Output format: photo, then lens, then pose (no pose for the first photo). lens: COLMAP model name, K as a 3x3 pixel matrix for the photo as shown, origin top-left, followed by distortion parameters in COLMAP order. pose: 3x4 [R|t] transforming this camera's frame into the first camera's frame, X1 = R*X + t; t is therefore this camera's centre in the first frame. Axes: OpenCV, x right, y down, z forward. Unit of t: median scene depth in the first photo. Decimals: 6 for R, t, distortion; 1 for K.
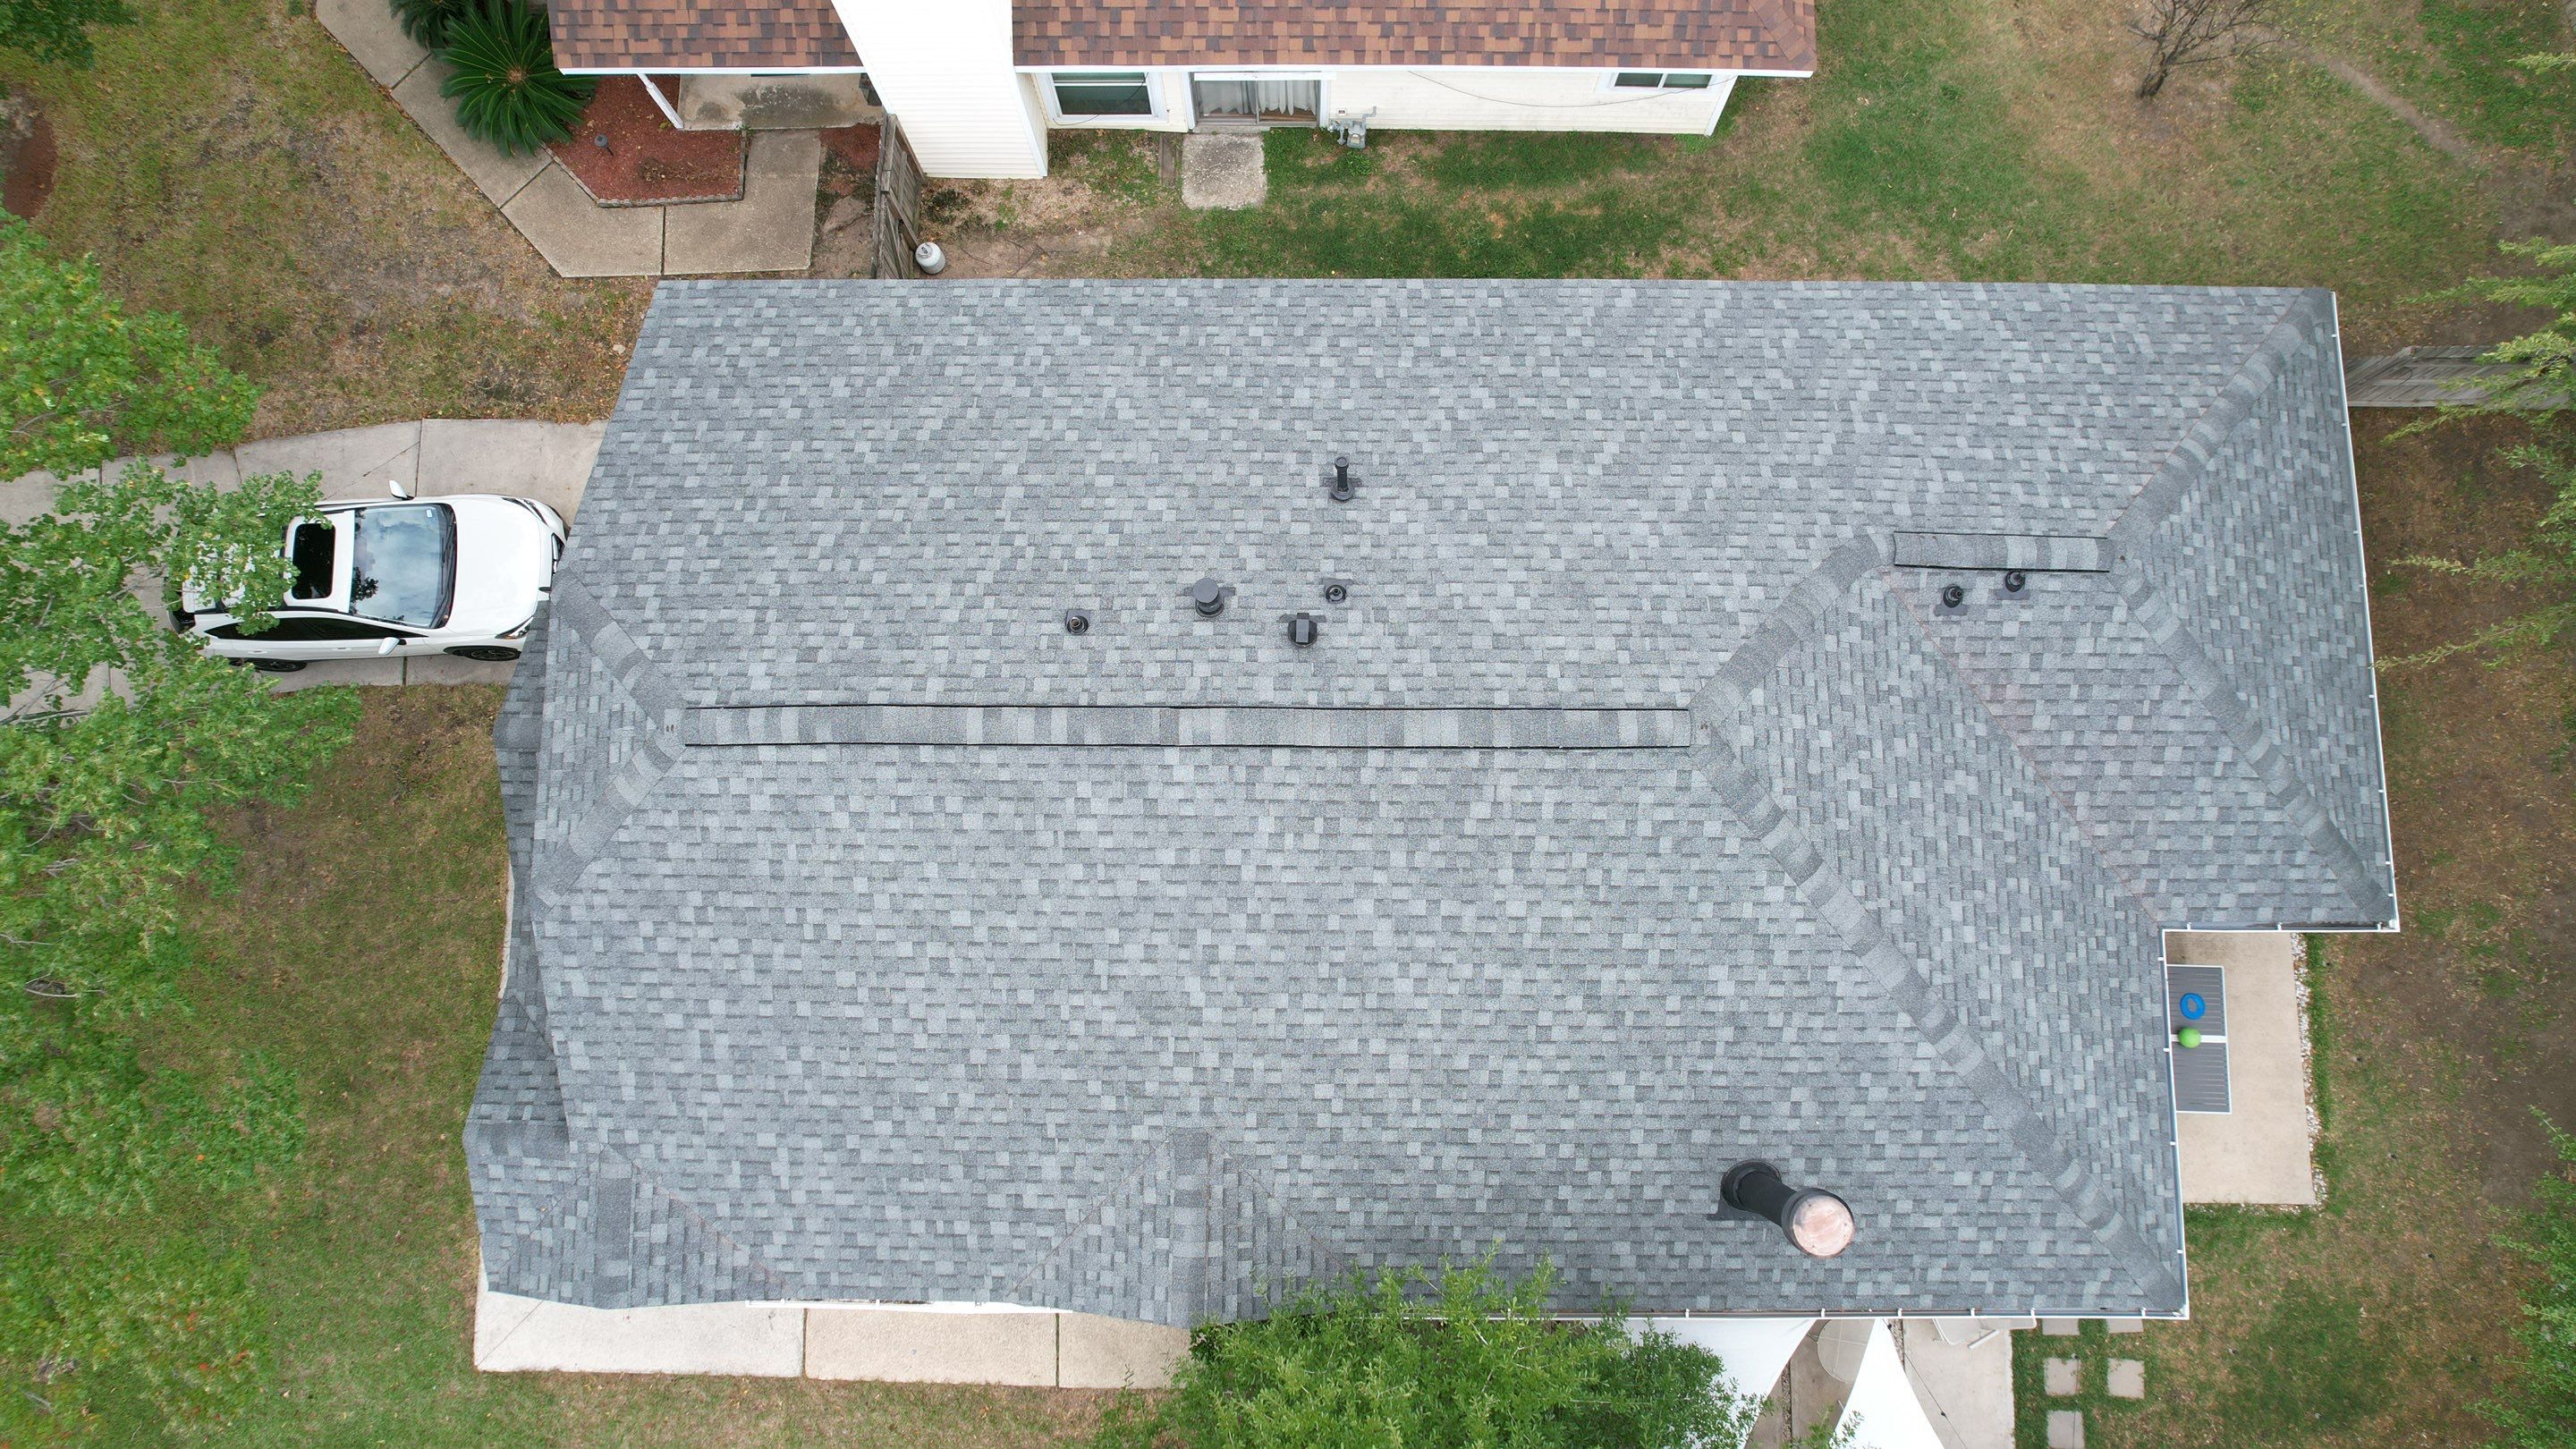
lens RADIAL K [[1639.7, 0, 1283.4], [0, 1639.7, 714.5], [0, 0, 1]] dist [-0.052681, 0.000974]
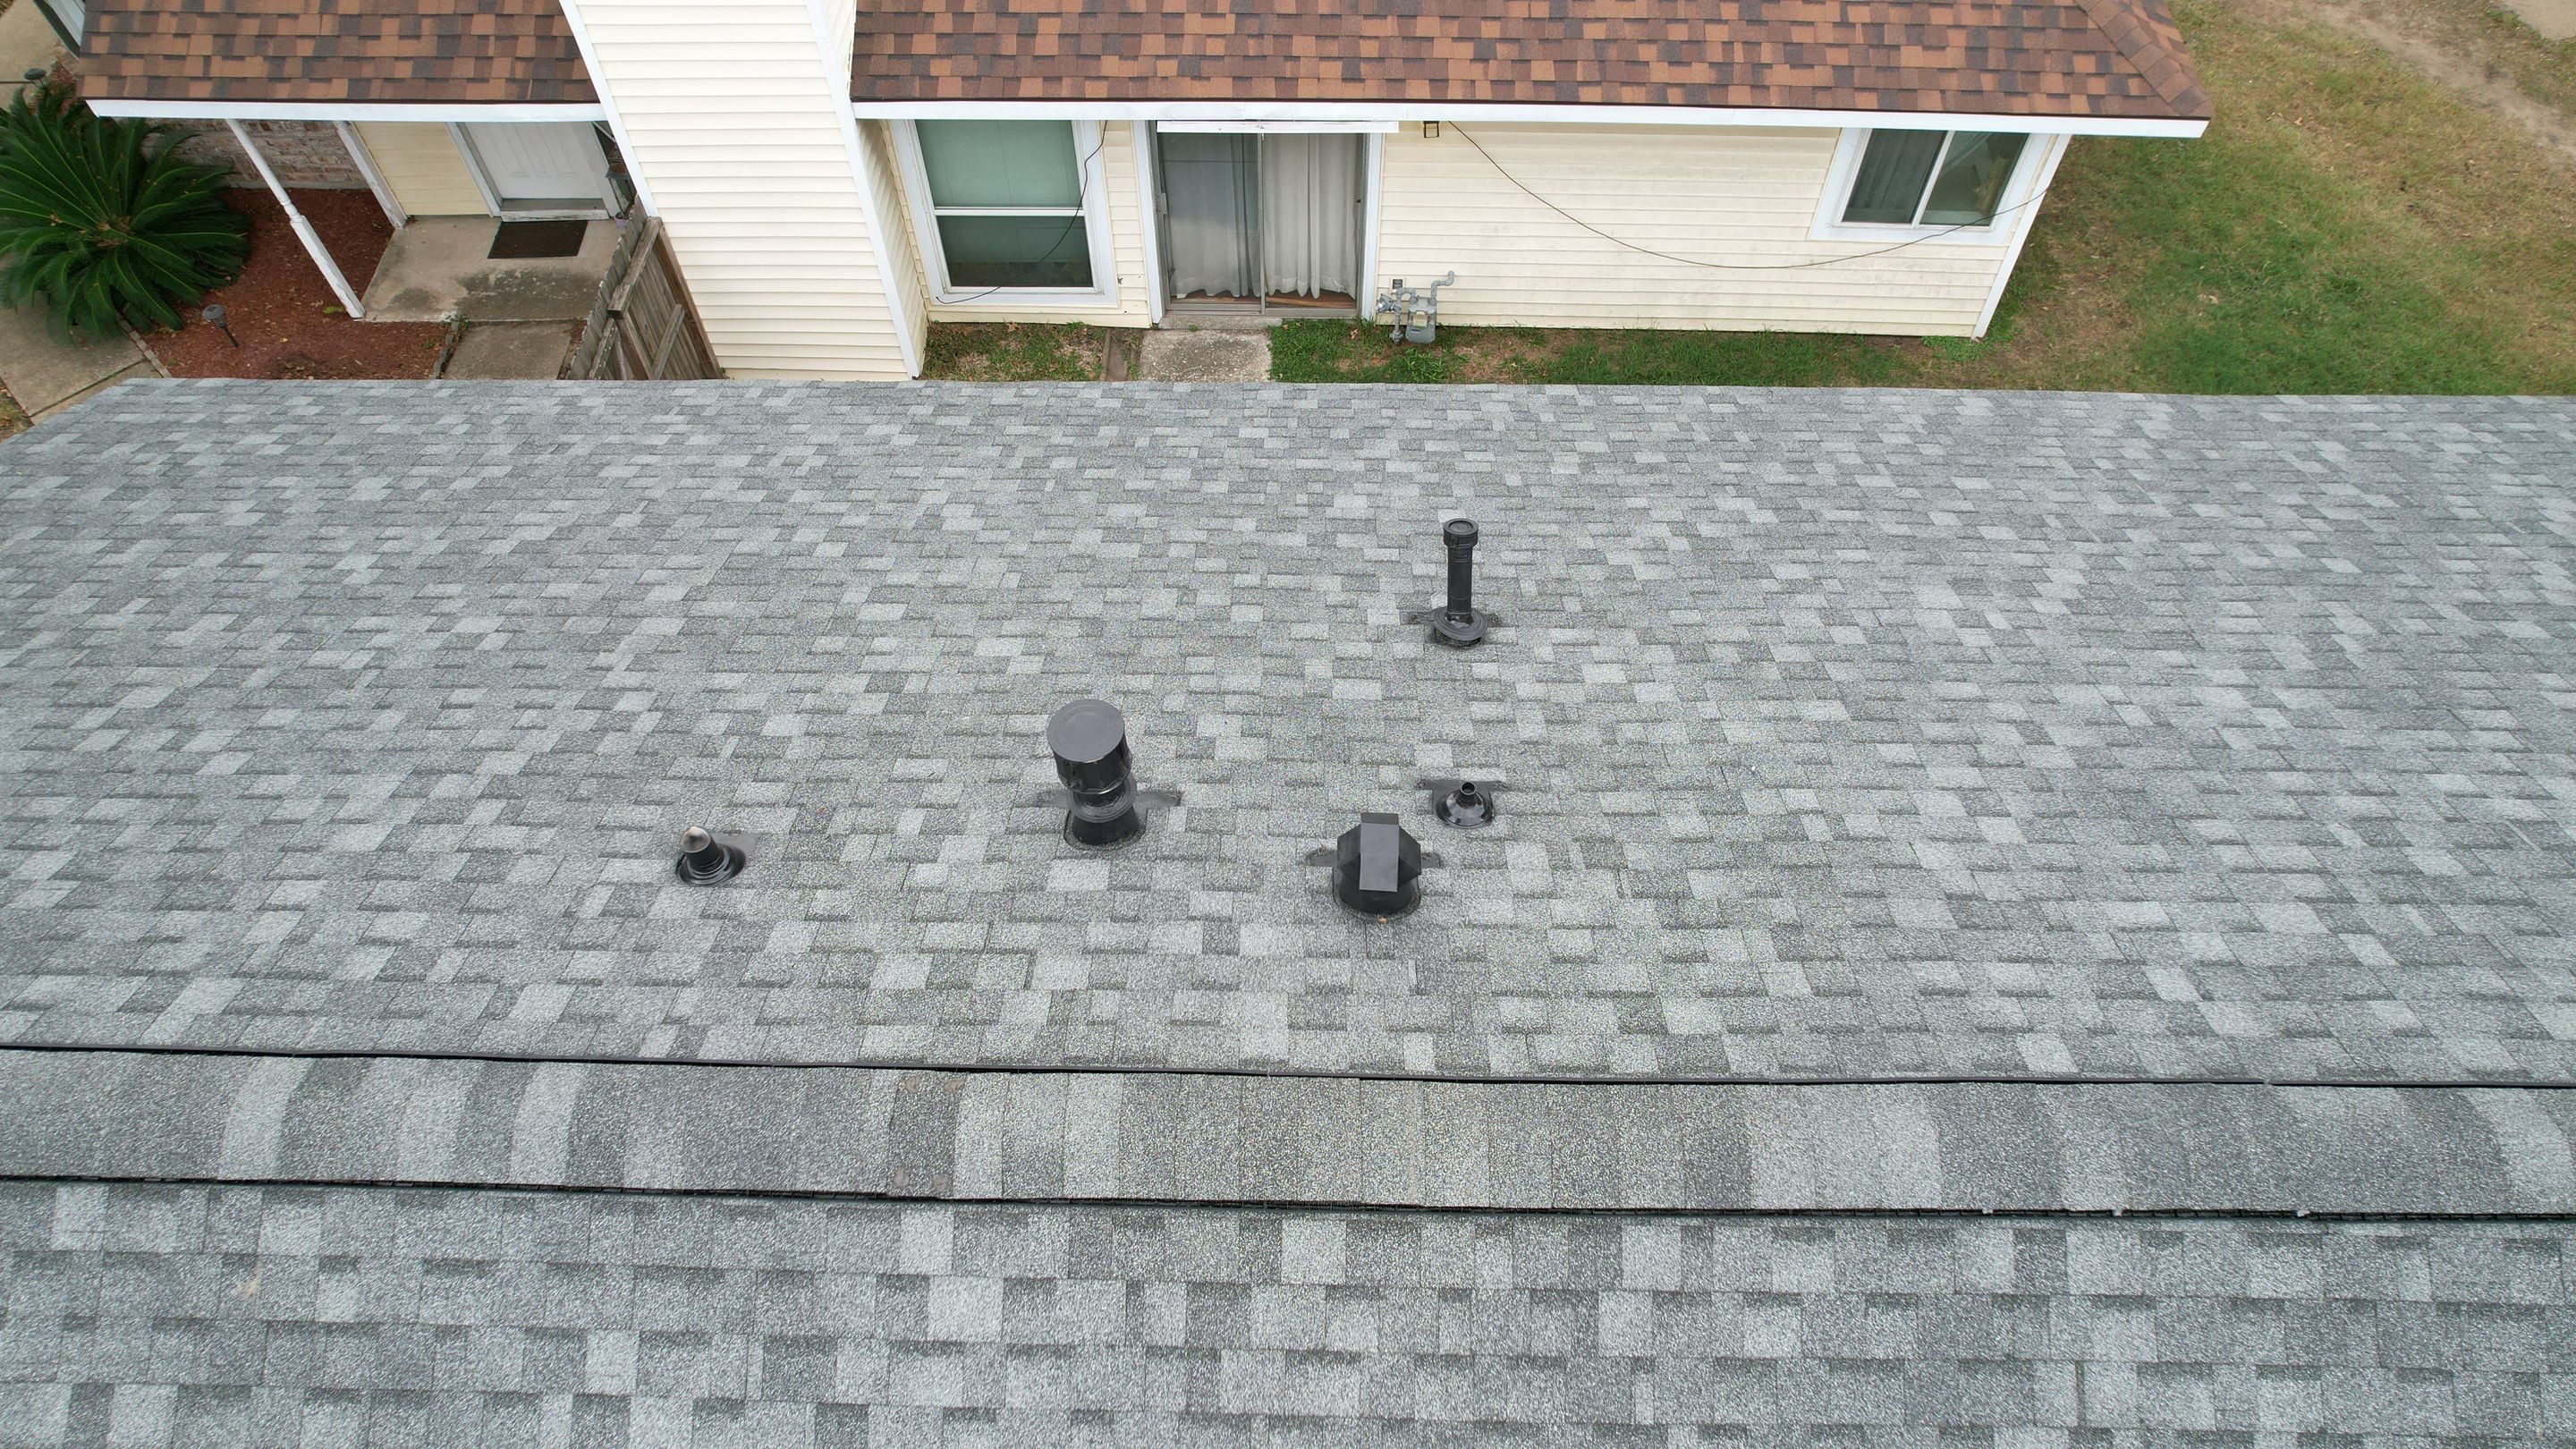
lens RADIAL K [[1648.3, 0, 1285.0], [0, 1648.3, 713.0], [0, 0, 1]] dist [-0.083570, 0.077190]
pose [[0.999919, 0.012738, -0.000084, -0.006920], [-0.011609, 0.908525, -0.417669, 0.055013], [-0.005244, 0.417636, 0.908599, 0.653659]]
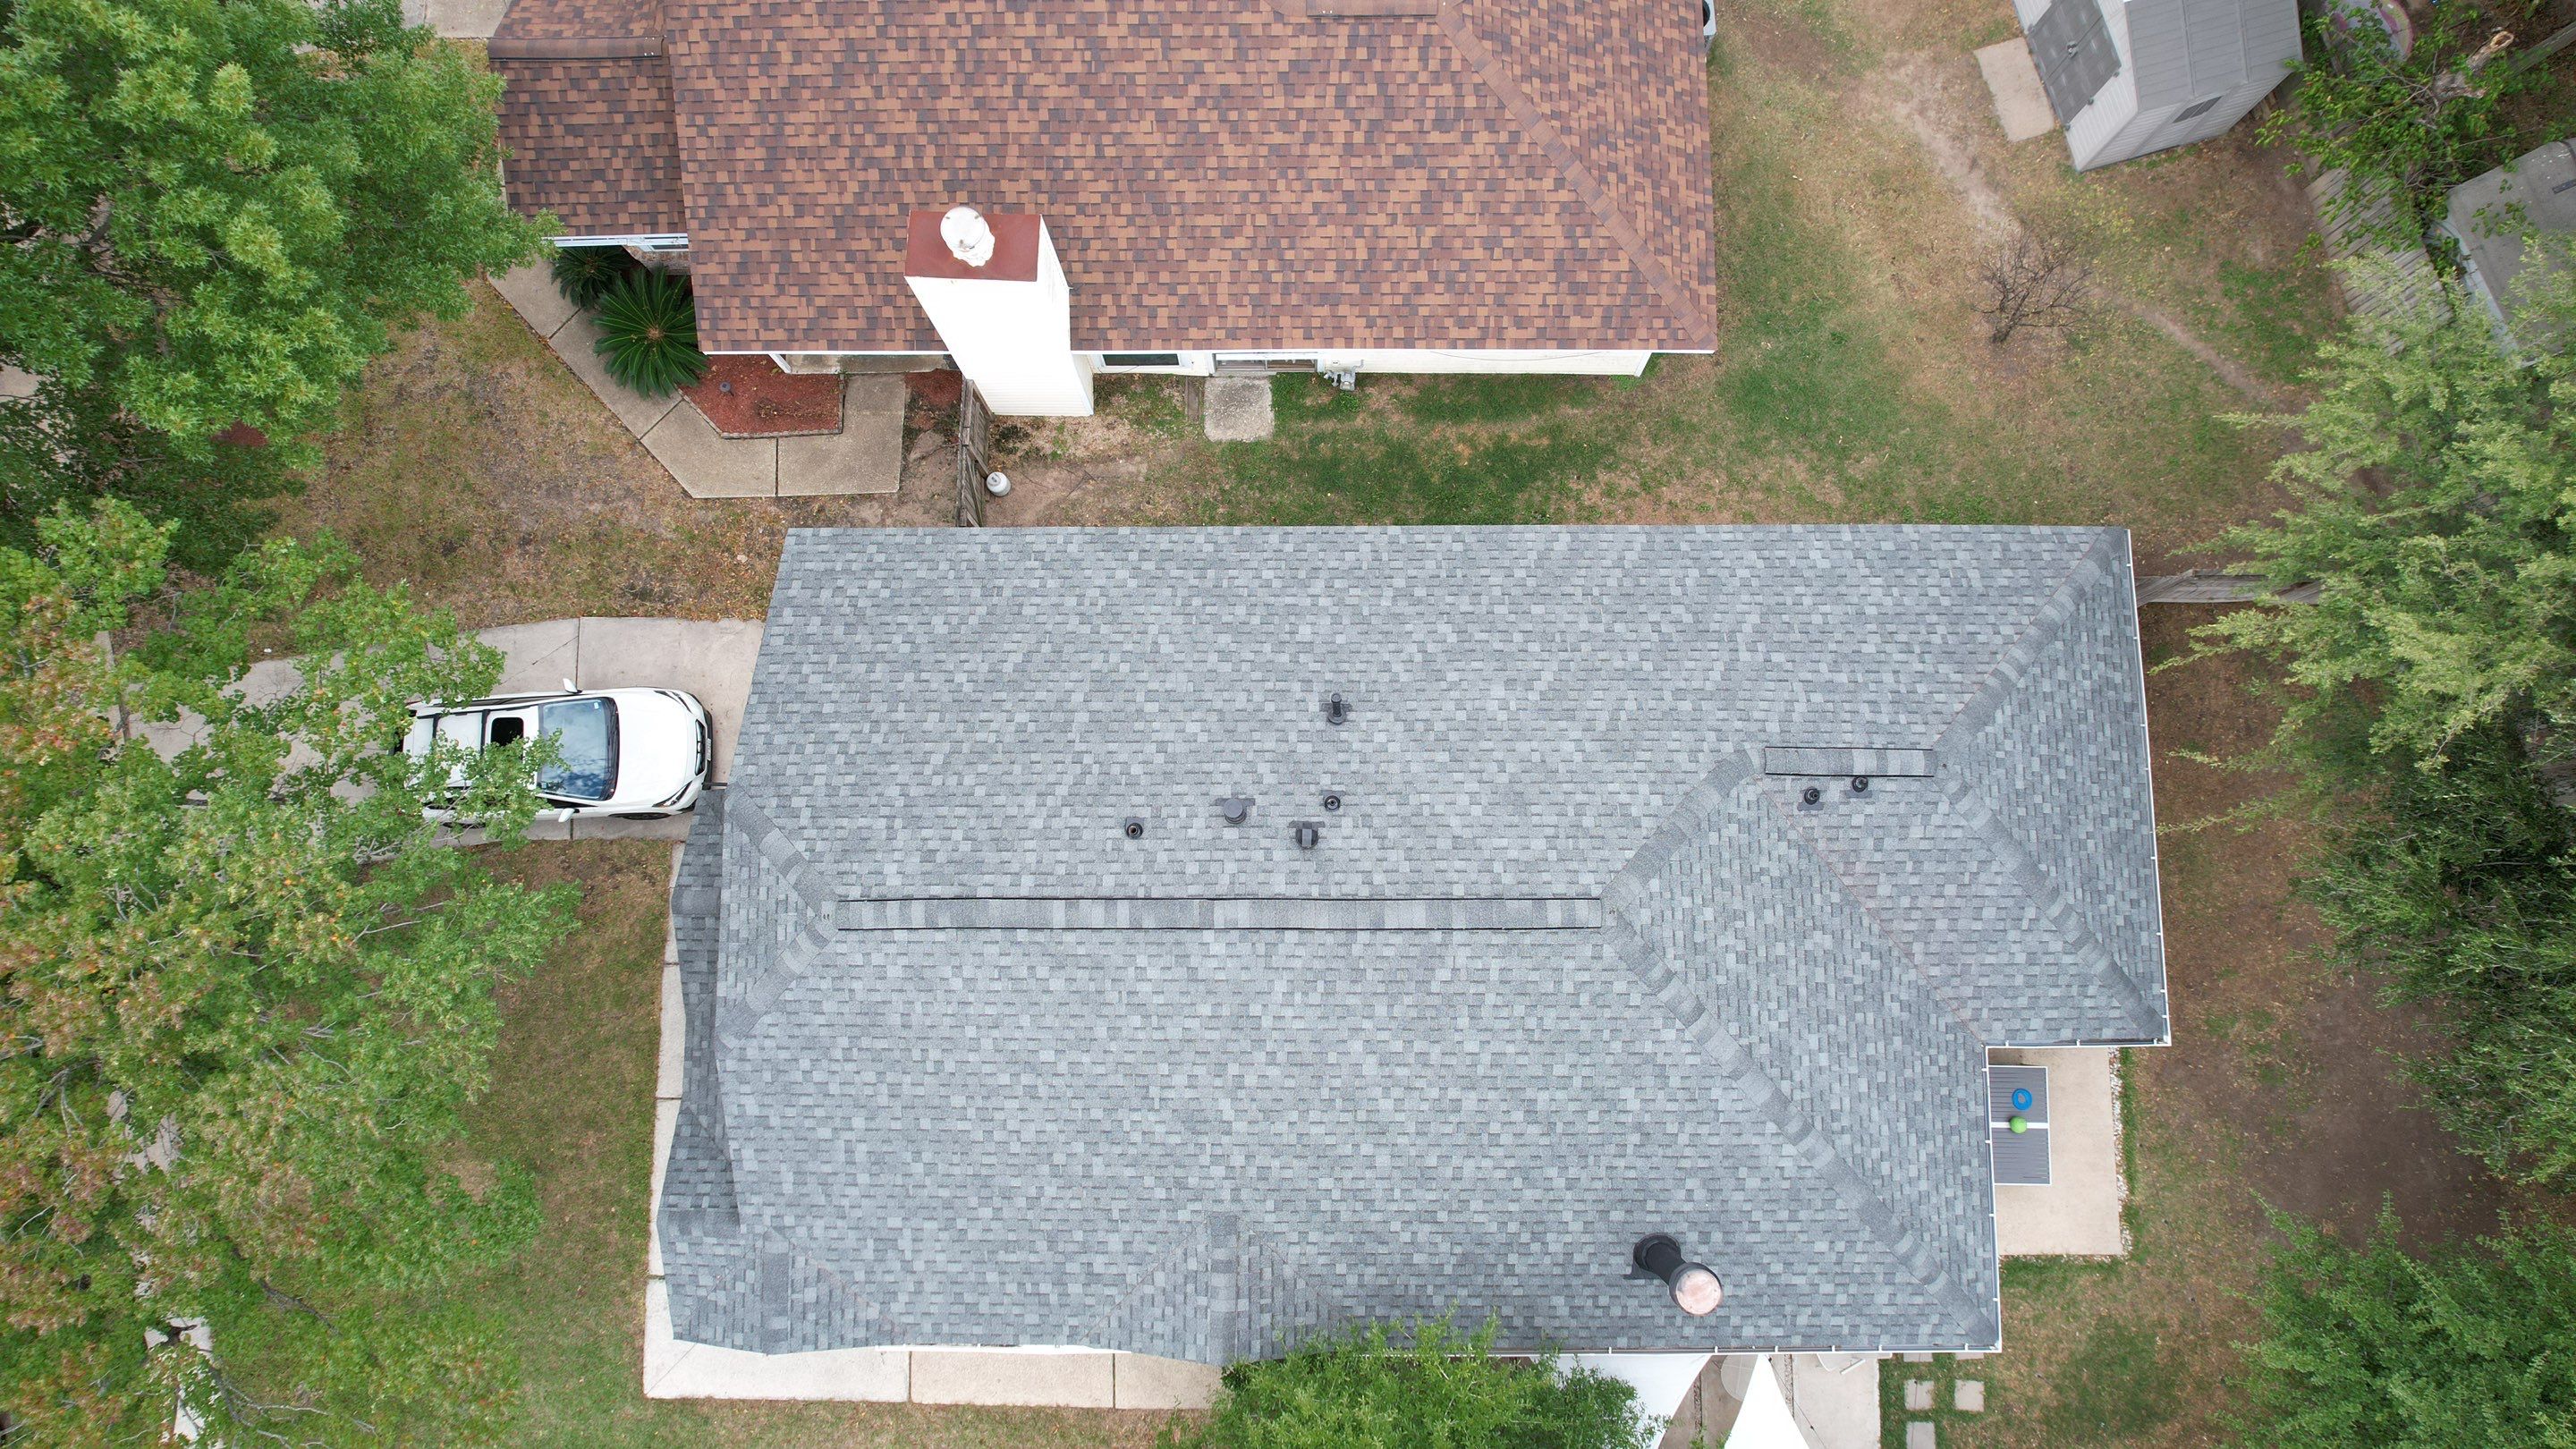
lens RADIAL K [[1639.7, 0, 1283.4], [0, 1639.7, 714.5], [0, 0, 1]] dist [-0.052681, 0.000974]
pose [[0.999976, -0.006871, -0.000690, -0.005335], [0.006872, 0.999976, 0.001026, -0.142457], [0.000683, -0.001030, 0.999999, -0.294265]]
